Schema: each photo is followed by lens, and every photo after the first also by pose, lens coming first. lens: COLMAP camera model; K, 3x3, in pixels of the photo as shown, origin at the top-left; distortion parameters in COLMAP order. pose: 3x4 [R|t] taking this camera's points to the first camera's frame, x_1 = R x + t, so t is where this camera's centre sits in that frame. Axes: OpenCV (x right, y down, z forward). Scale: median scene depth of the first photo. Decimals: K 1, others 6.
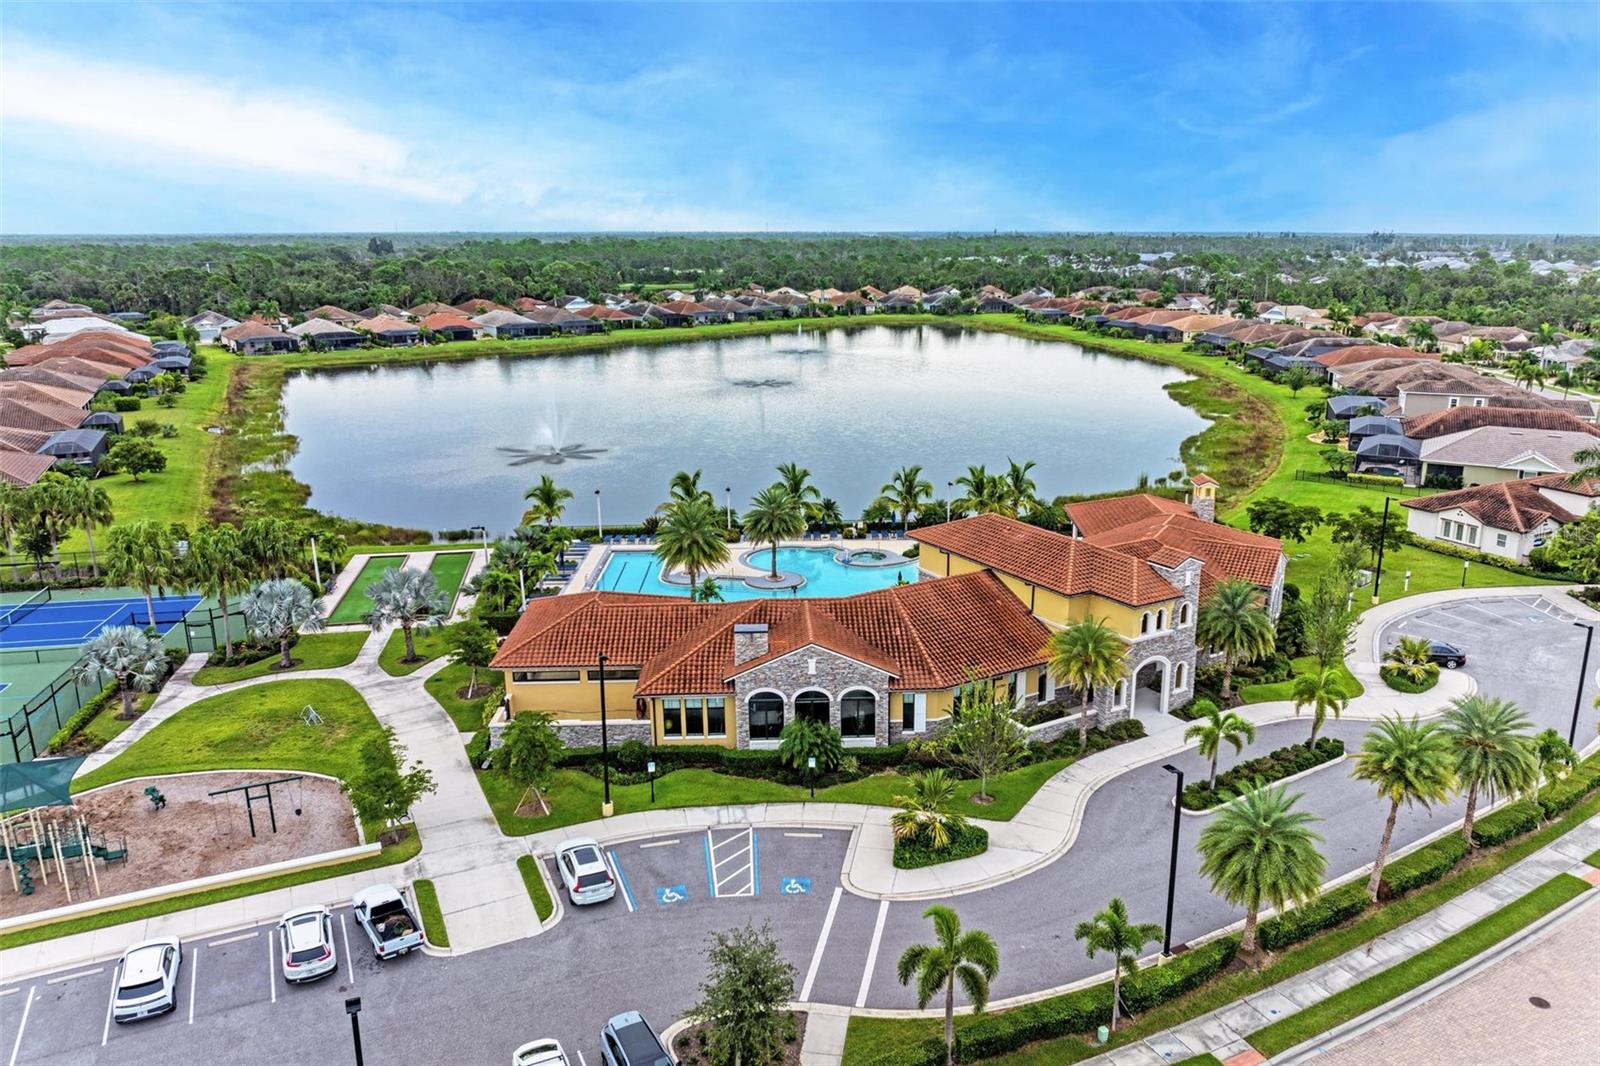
lens RADIAL K [[1067.3, 0, 803.6], [0, 1067.3, 544.1], [0, 0, 1]] dist [-0.015239, 0.001780]
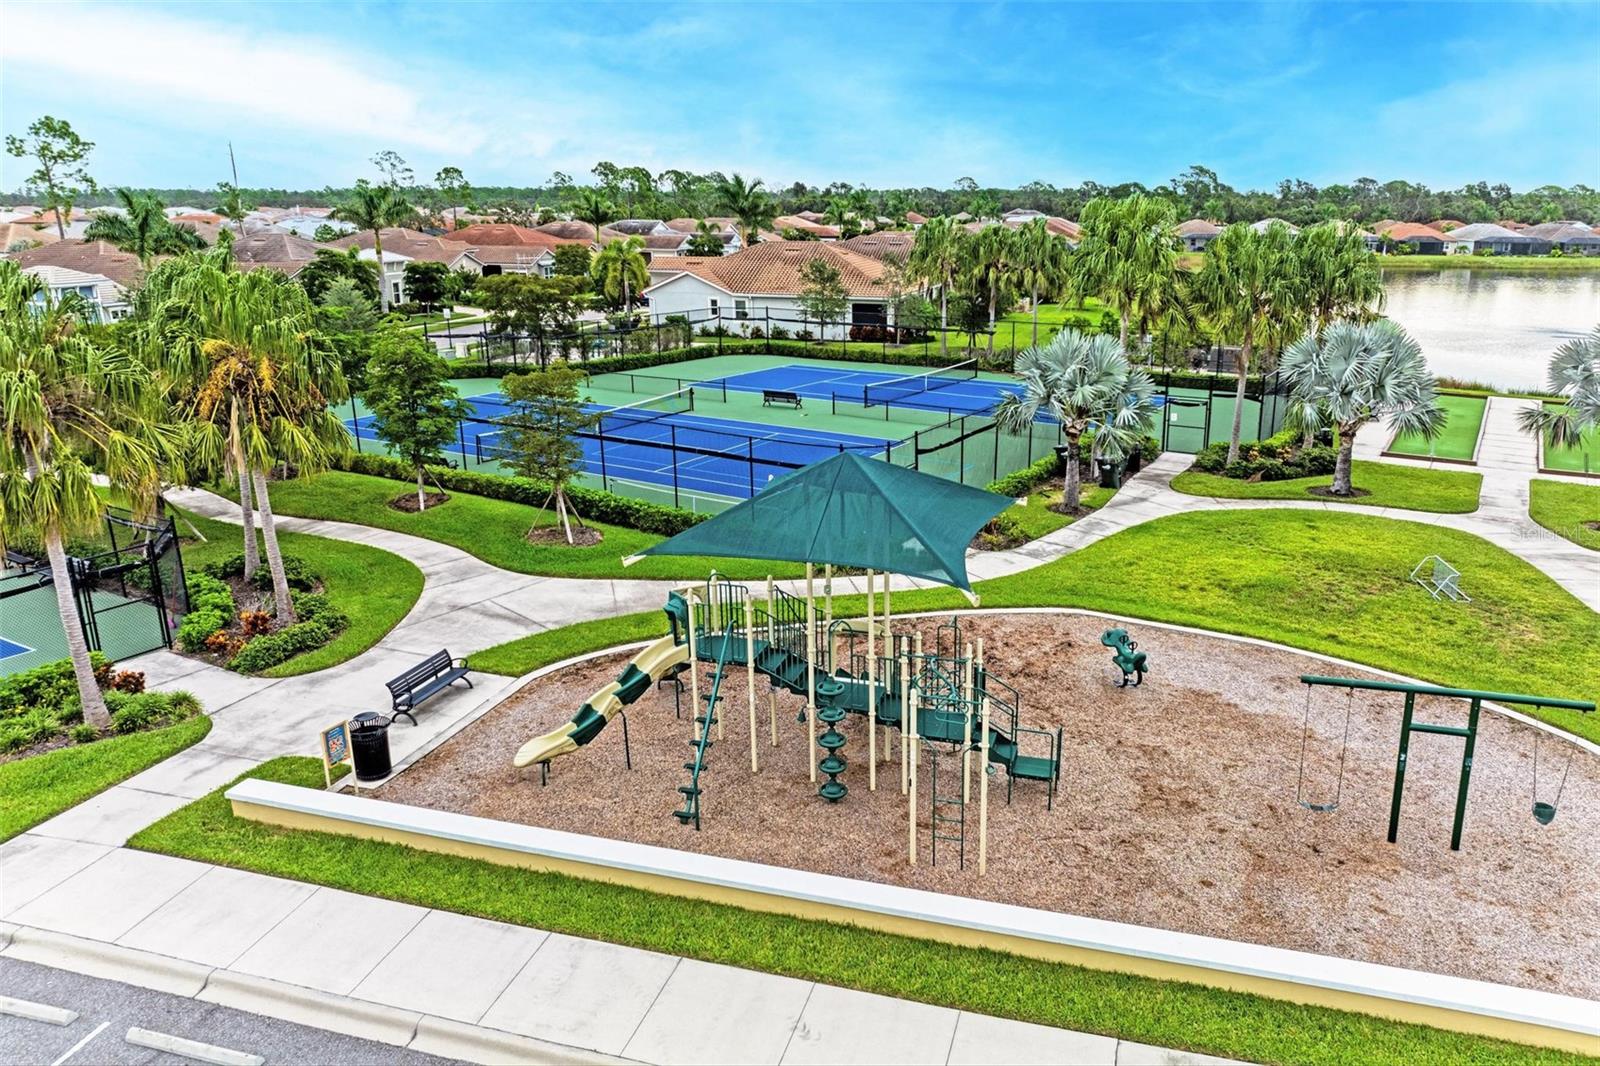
lens RADIAL K [[1067.3, 0, 803.6], [0, 1067.3, 544.1], [0, 0, 1]] dist [-0.015239, 0.001780]
pose [[0.706225, 0.181124, -0.684427, -0.372013], [-0.158937, 0.982607, 0.096034, 0.154509], [0.689917, 0.040959, 0.722729, 0.537186]]
